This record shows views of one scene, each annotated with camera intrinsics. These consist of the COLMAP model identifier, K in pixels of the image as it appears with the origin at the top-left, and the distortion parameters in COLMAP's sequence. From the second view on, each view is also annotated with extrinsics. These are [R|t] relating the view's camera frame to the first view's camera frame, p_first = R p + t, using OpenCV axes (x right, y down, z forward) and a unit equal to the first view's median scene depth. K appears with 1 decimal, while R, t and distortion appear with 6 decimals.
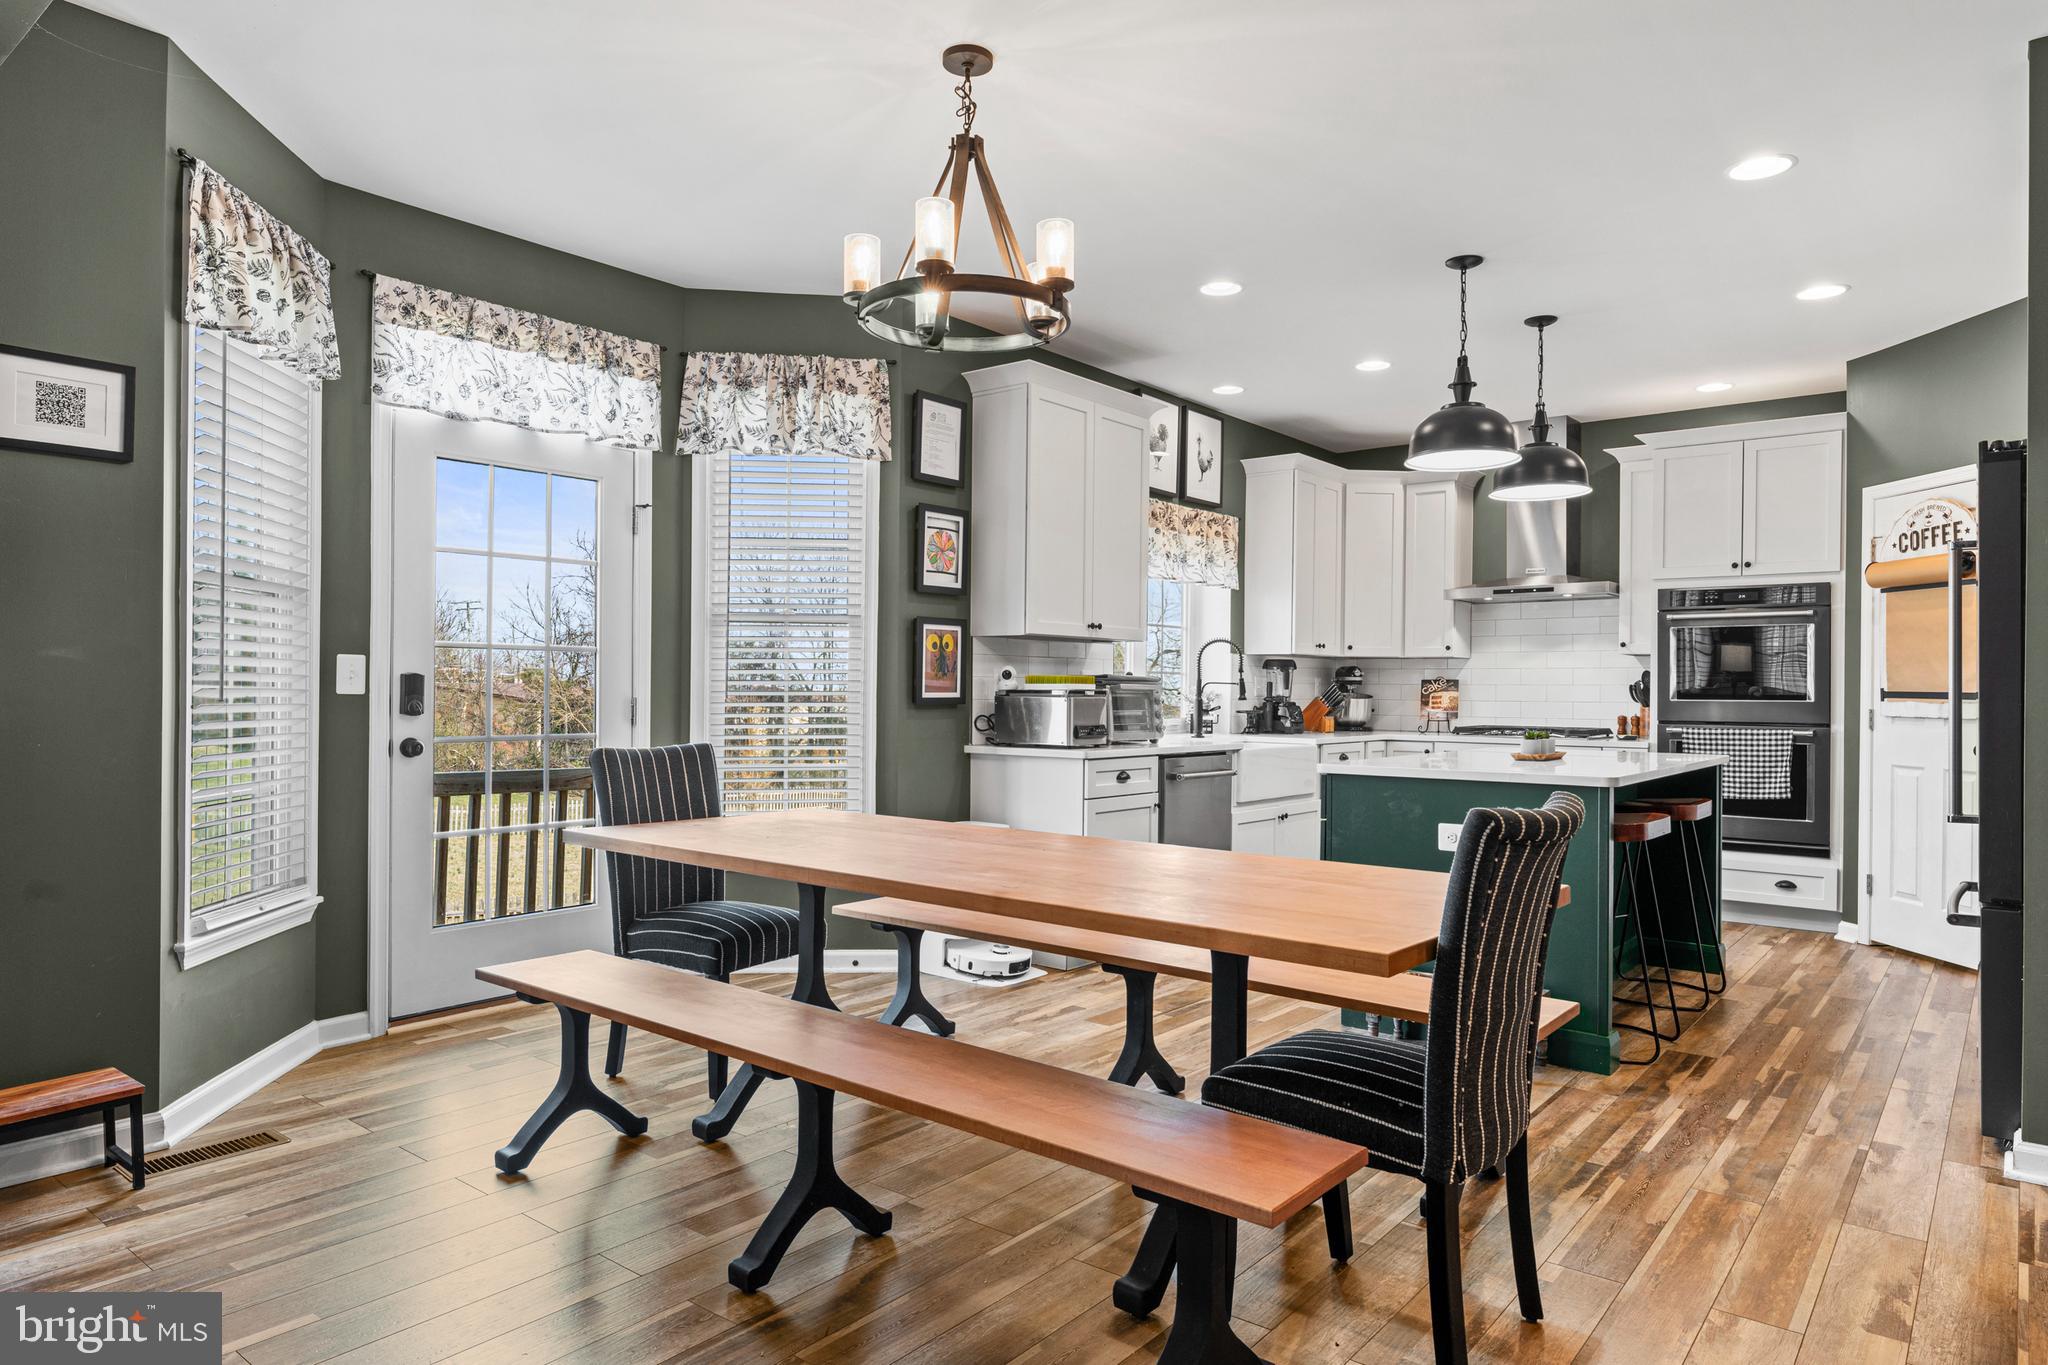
lens RADIAL K [[1234.3, 0, 1017.8], [0, 1234.3, 693.4], [0, 0, 1]] dist [-0.003770, -0.001077]
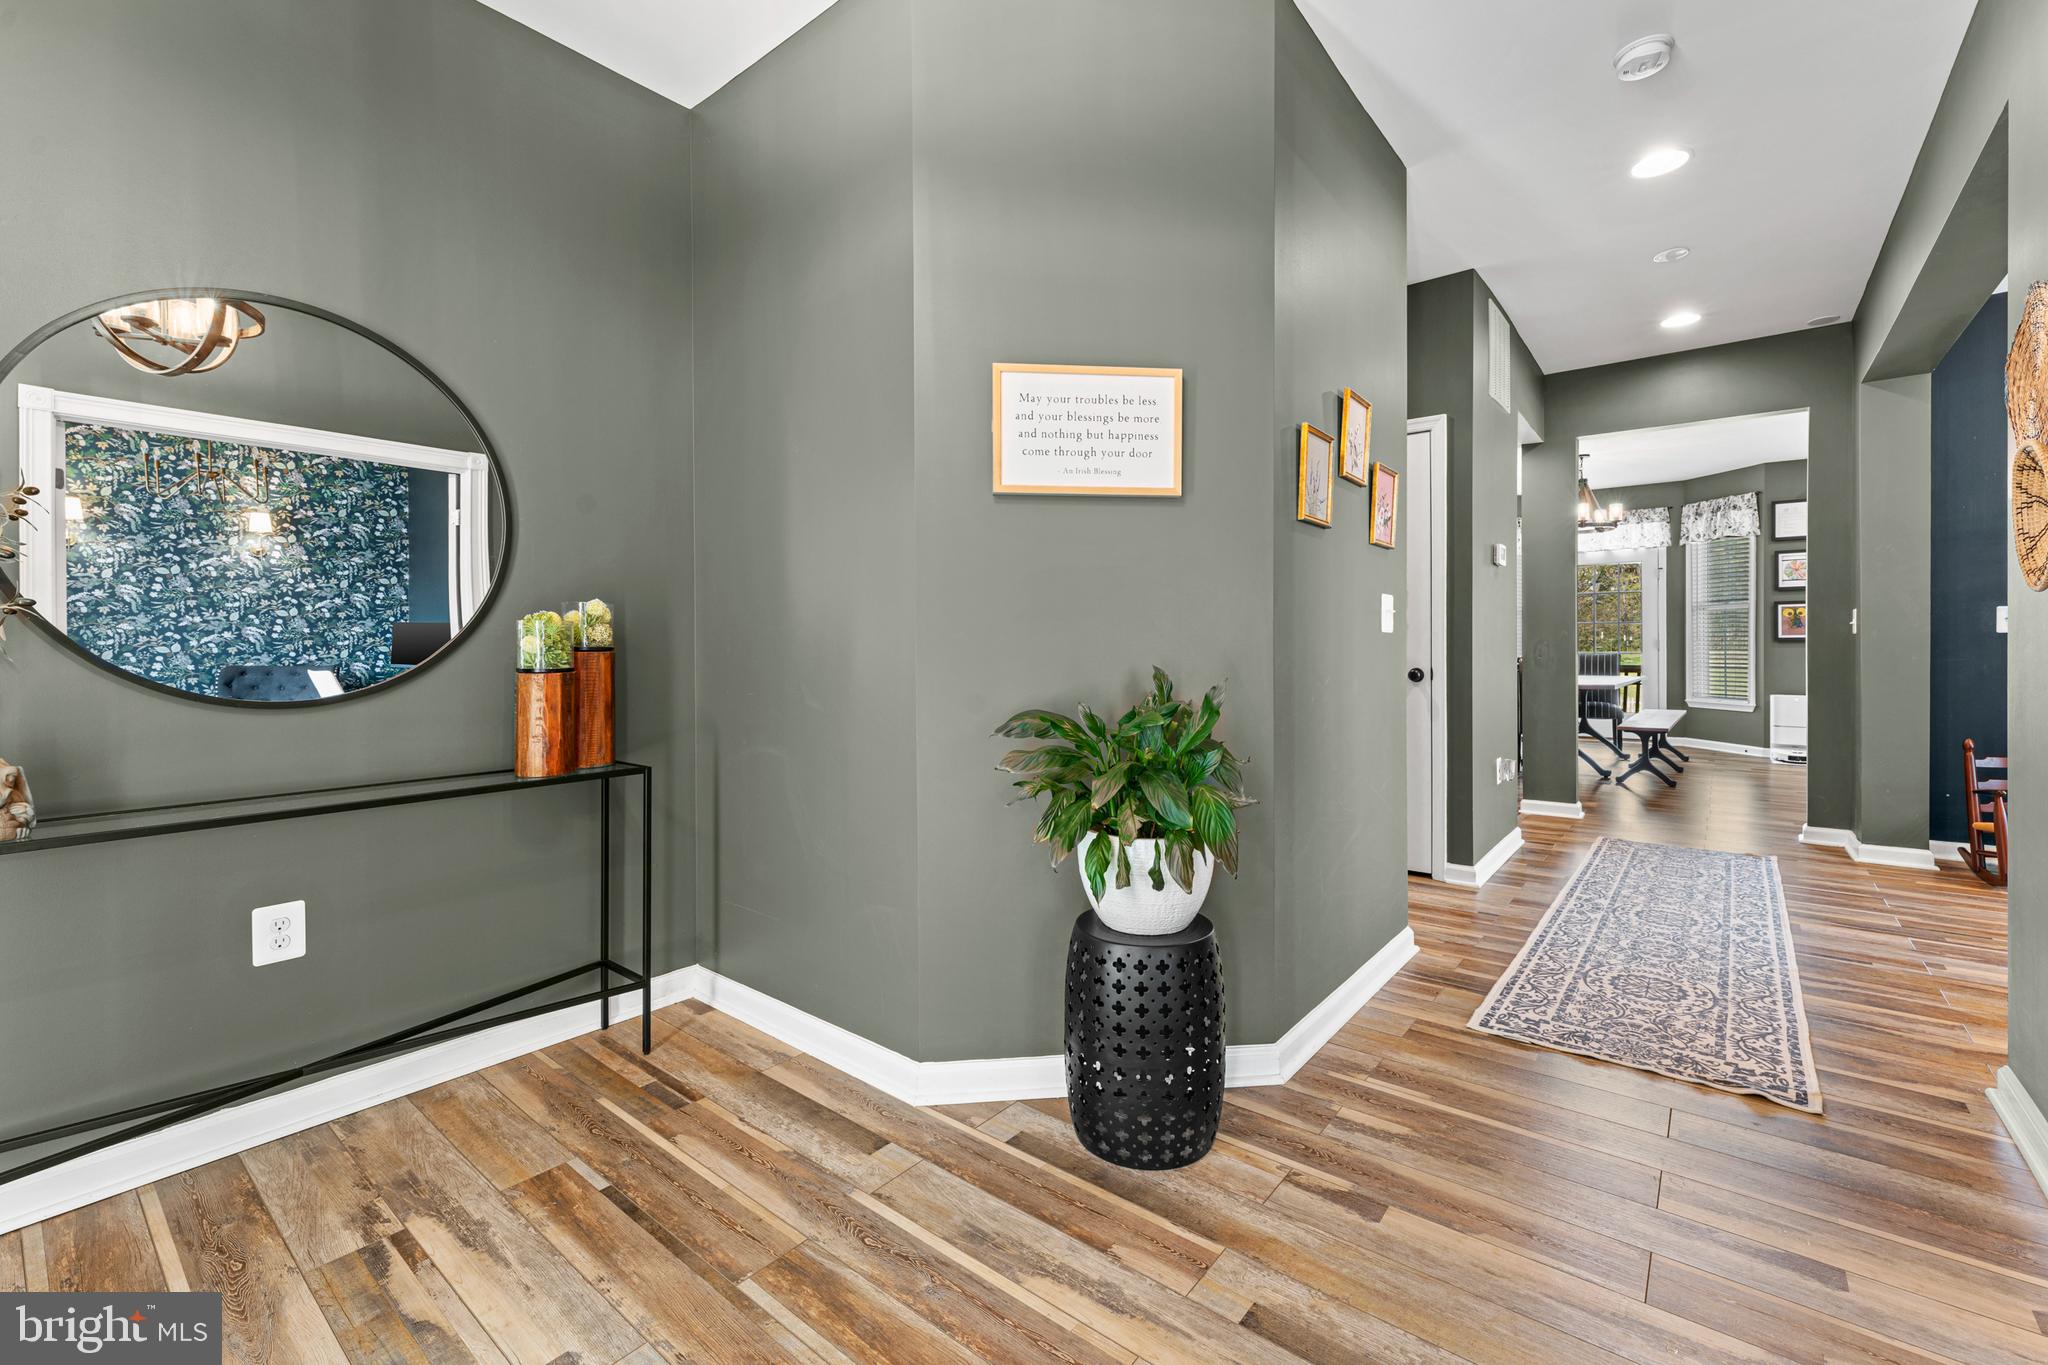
lens RADIAL K [[868.0, 0, 1028.0], [0, 868.0, 648.0], [0, 0, 1]] dist [0.002341, 0.000026]
pose [[-0.000989, -0.006442, -0.999979, 1.395454], [-0.000824, 0.999979, -0.006441, 0.031468], [0.999999, 0.000818, -0.000994, -0.334224]]
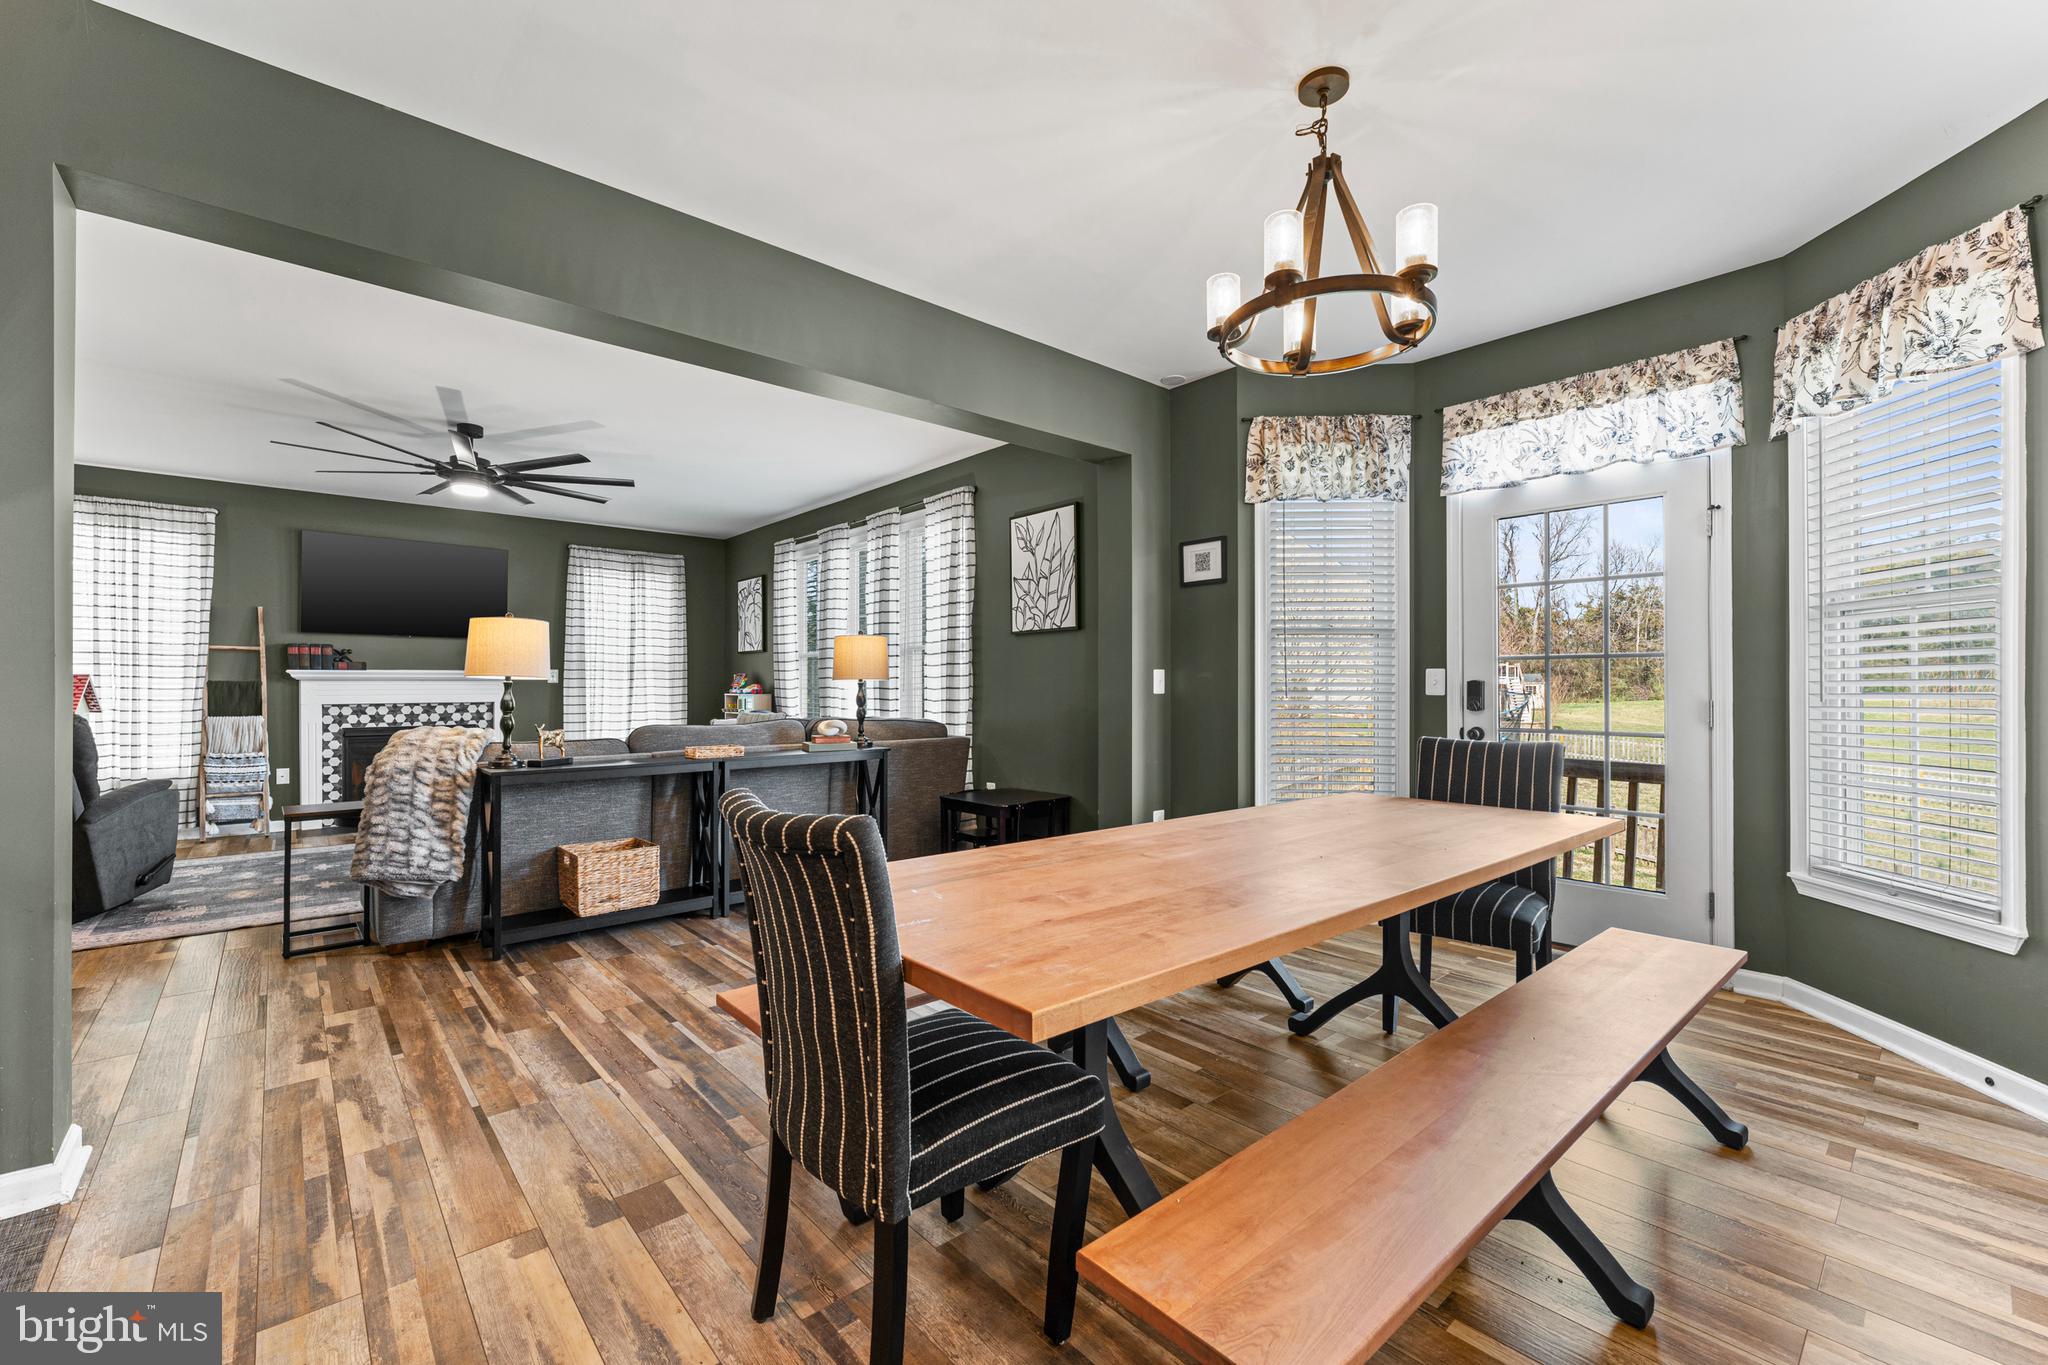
lens RADIAL K [[835.2, 0, 1016.7], [0, 835.2, 682.9], [0, 0, 1]] dist [-0.007551, 0.000820]
pose [[-0.166774, -0.013007, -0.985909, 0.390420], [-0.004292, 0.999913, -0.012466, 0.000192], [0.985986, 0.002152, -0.166815, 0.486649]]
